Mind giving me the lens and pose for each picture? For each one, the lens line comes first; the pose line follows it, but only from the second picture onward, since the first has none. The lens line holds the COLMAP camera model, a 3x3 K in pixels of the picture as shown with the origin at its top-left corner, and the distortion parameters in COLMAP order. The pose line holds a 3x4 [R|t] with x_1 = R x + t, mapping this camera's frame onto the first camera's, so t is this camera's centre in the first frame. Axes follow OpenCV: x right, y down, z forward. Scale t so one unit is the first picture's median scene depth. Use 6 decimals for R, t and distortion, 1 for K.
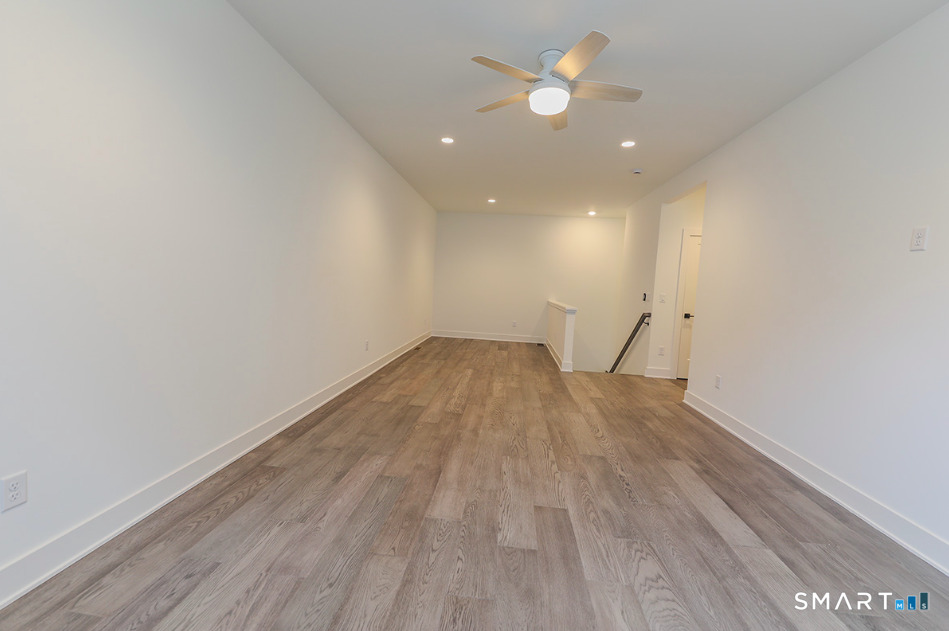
lens RADIAL K [[379.4, 0, 474.2], [0, 379.4, 311.9], [0, 0, 1]] dist [0.021253, -0.010363]
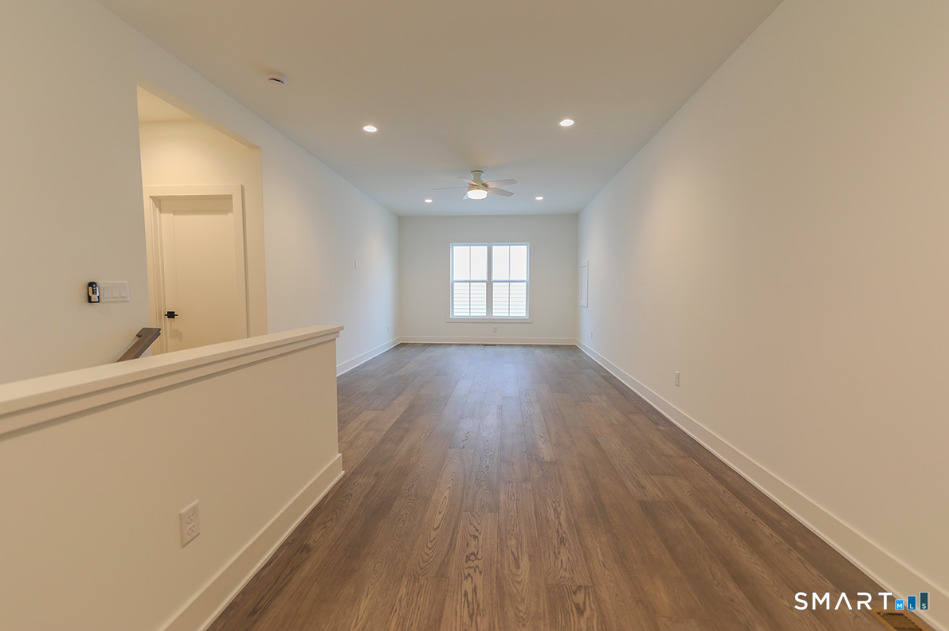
lens RADIAL K [[379.4, 0, 474.2], [0, 379.4, 311.9], [0, 0, 1]] dist [0.021253, -0.010363]
pose [[-0.998458, -0.053565, -0.014605, 0.122092], [-0.054997, 0.990252, 0.127970, -0.112806], [0.007608, 0.128576, -0.991671, 1.785719]]
